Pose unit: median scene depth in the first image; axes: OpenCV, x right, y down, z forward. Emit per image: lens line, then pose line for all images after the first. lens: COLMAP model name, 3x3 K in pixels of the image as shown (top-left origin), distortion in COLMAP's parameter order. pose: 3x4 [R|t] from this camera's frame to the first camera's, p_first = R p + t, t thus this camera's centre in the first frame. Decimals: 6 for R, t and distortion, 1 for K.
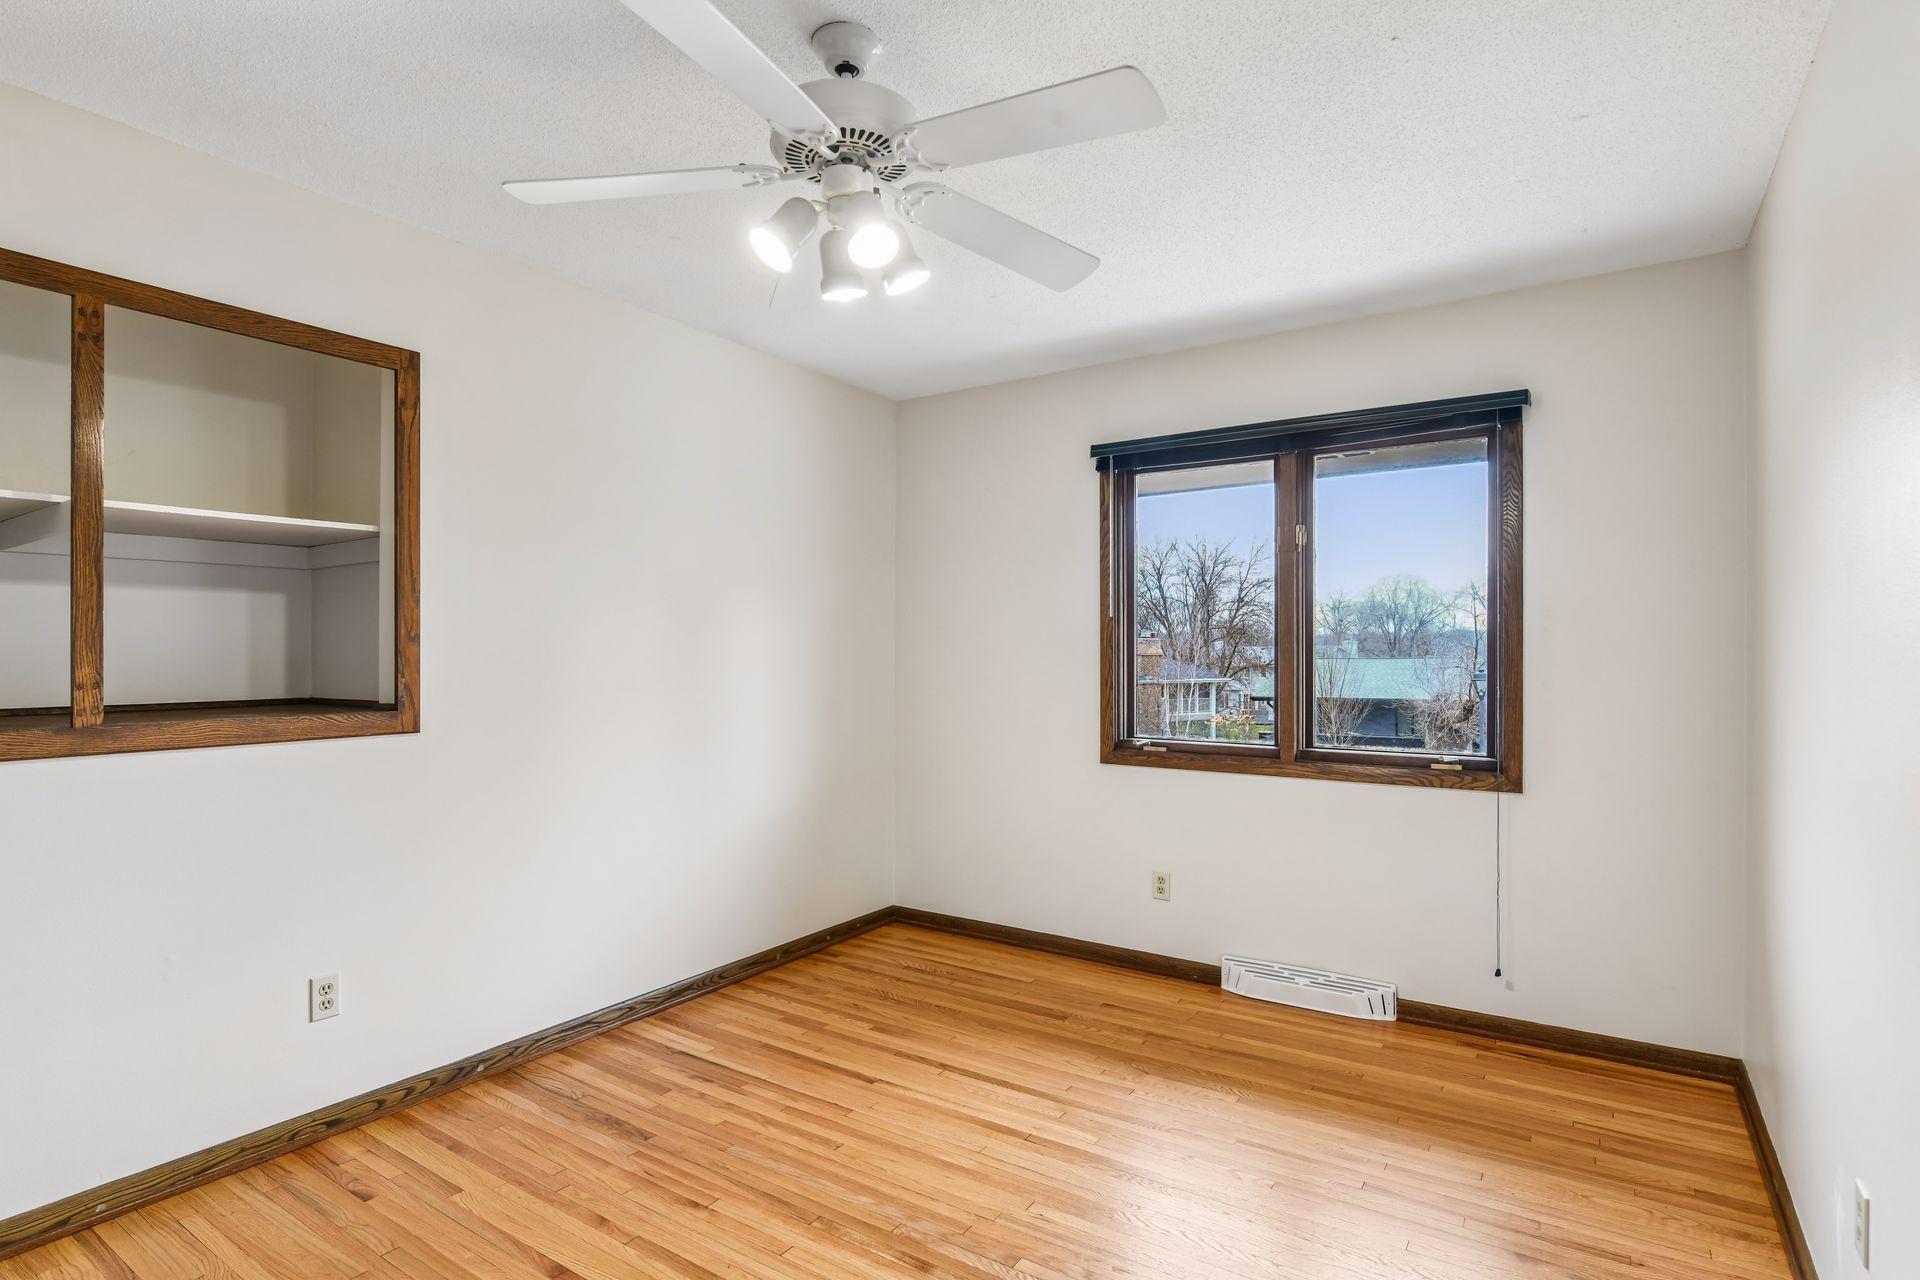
lens RADIAL K [[951.0, 0, 964.9], [0, 951.0, 654.8], [0, 0, 1]] dist [-0.007821, -0.000896]
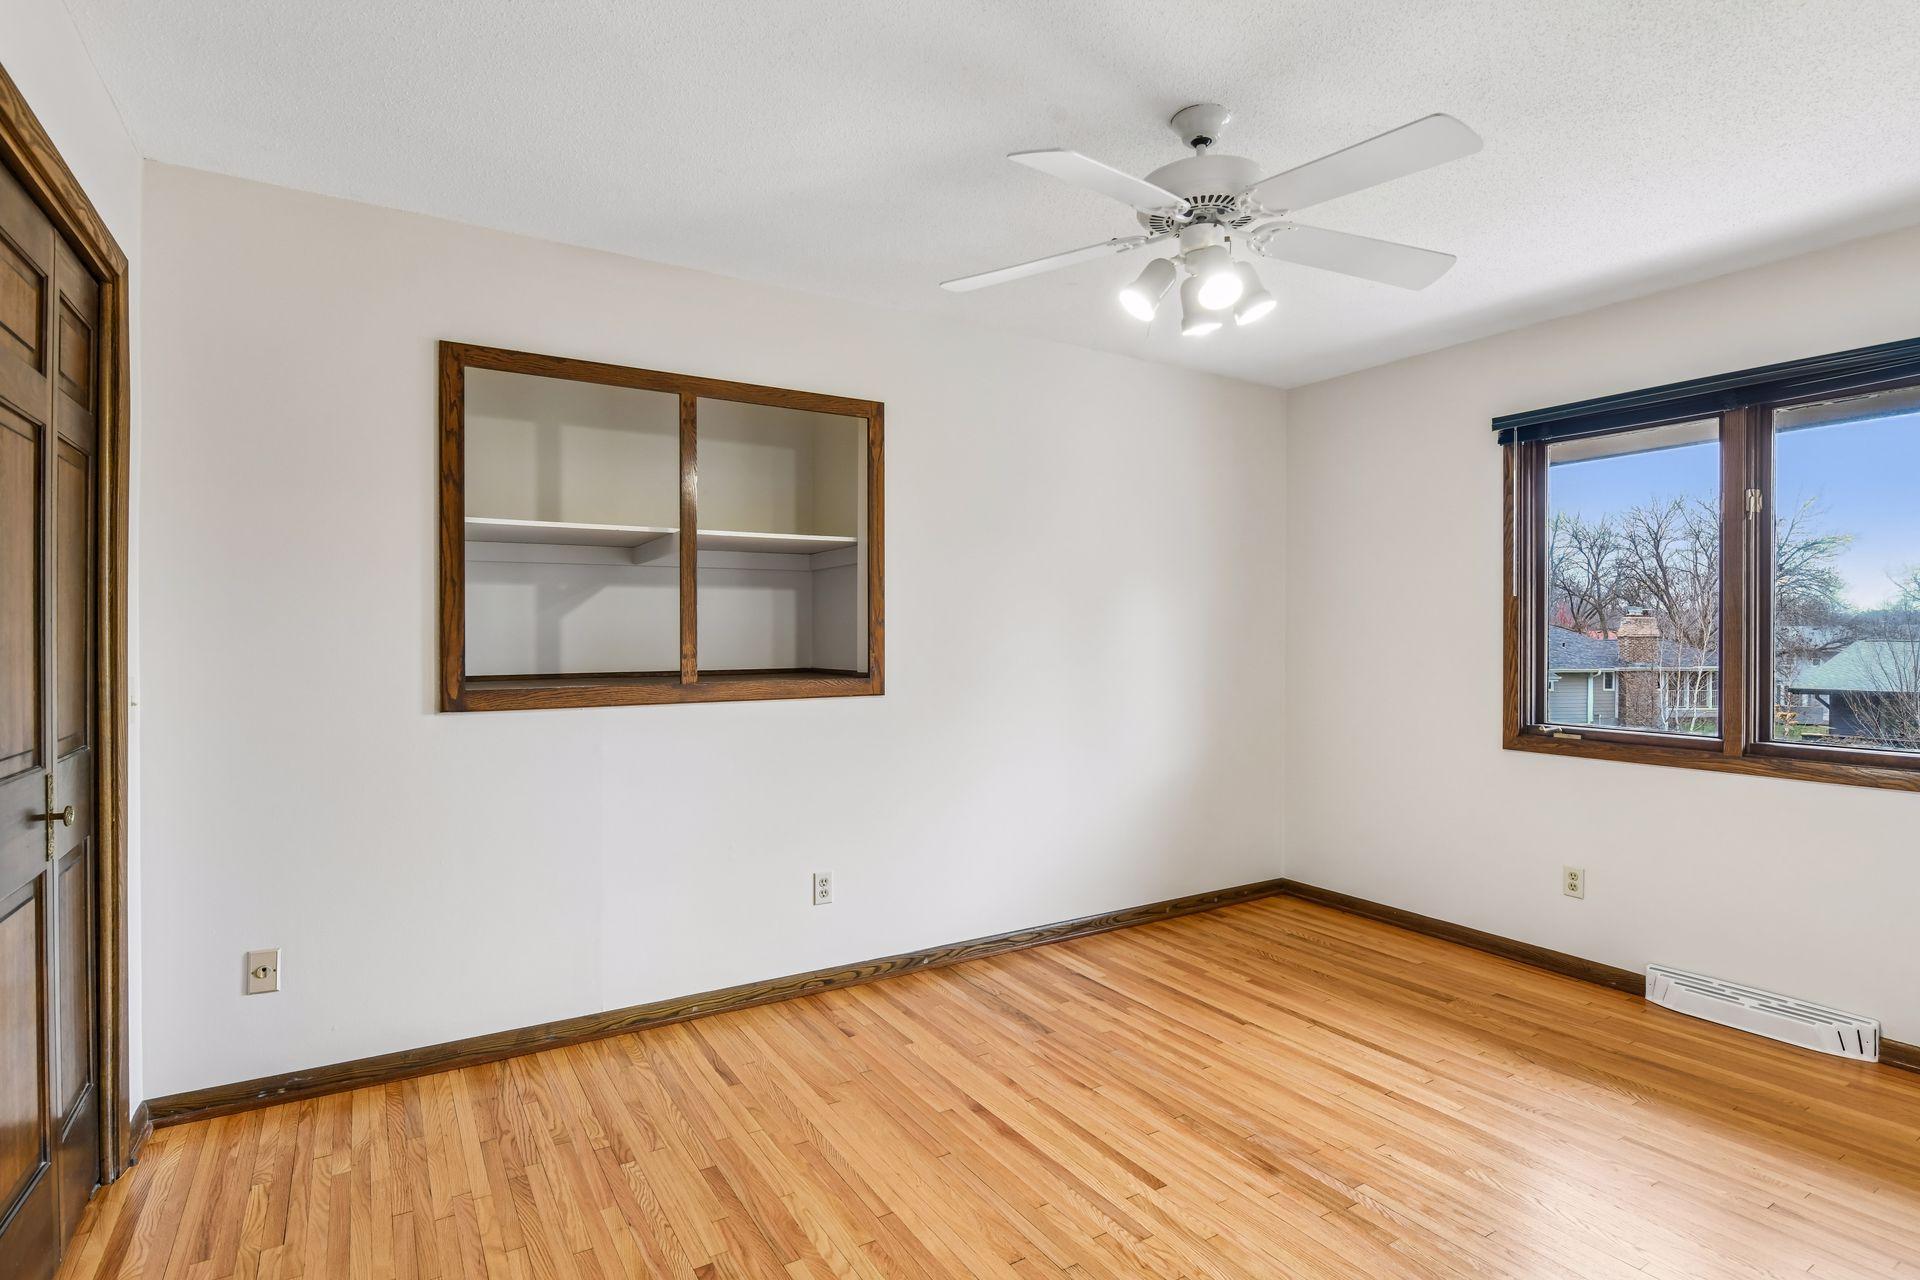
lens RADIAL K [[951.0, 0, 955.6], [0, 951.0, 650.8], [0, 0, 1]] dist [-0.007821, -0.000896]
pose [[0.904123, 0.006869, -0.427218, 0.069487], [-0.000434, 0.999885, 0.015159, 0.001193], [0.427273, -0.013520, 0.904022, -0.135483]]
